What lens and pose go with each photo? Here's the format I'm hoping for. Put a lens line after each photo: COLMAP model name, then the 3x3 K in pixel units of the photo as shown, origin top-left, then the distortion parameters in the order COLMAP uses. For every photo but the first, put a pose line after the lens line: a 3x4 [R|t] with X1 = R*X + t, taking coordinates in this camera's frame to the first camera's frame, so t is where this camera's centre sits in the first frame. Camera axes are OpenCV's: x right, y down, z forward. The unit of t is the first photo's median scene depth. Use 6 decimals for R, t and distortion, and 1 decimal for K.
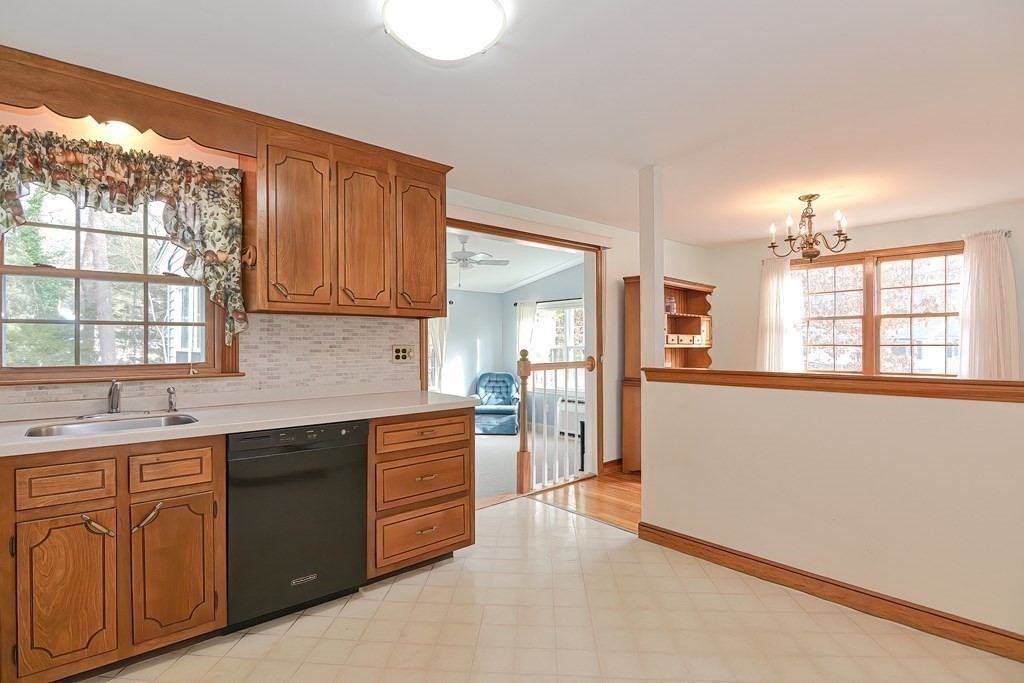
lens RADIAL K [[498.9, 0, 503.4], [0, 498.9, 338.8], [0, 0, 1]] dist [-0.001127, -0.000880]
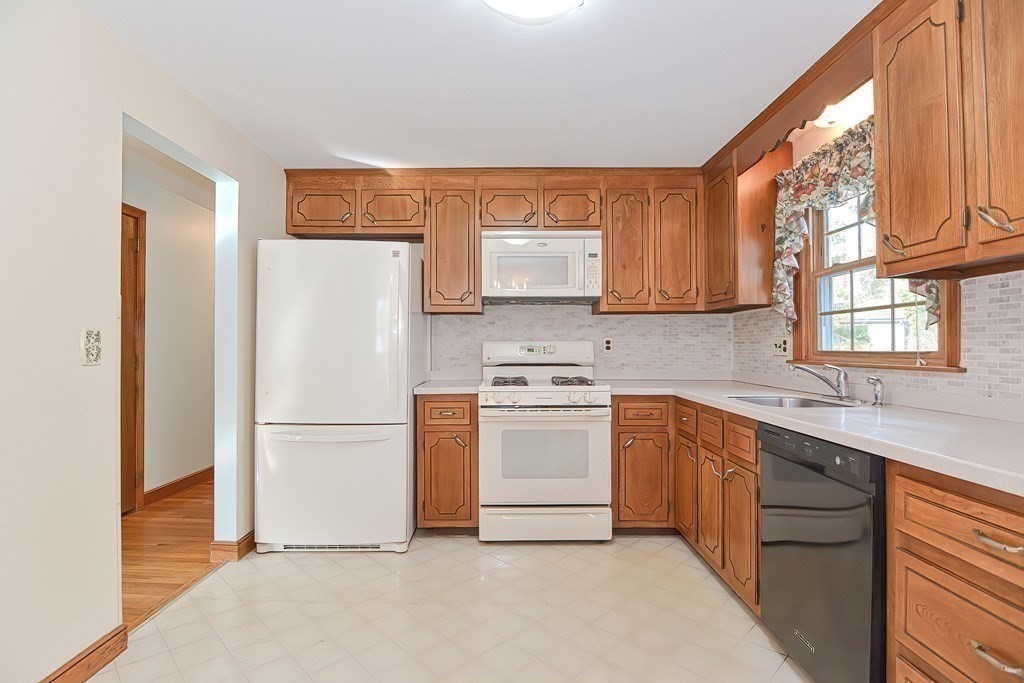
lens RADIAL K [[498.9, 0, 503.4], [0, 498.9, 338.8], [0, 0, 1]] dist [-0.001127, -0.000880]
pose [[-0.656430, -0.003857, -0.754377, 0.395798], [0.017680, 0.999634, -0.020495, 0.031702], [0.754179, -0.026791, -0.656122, 0.976935]]
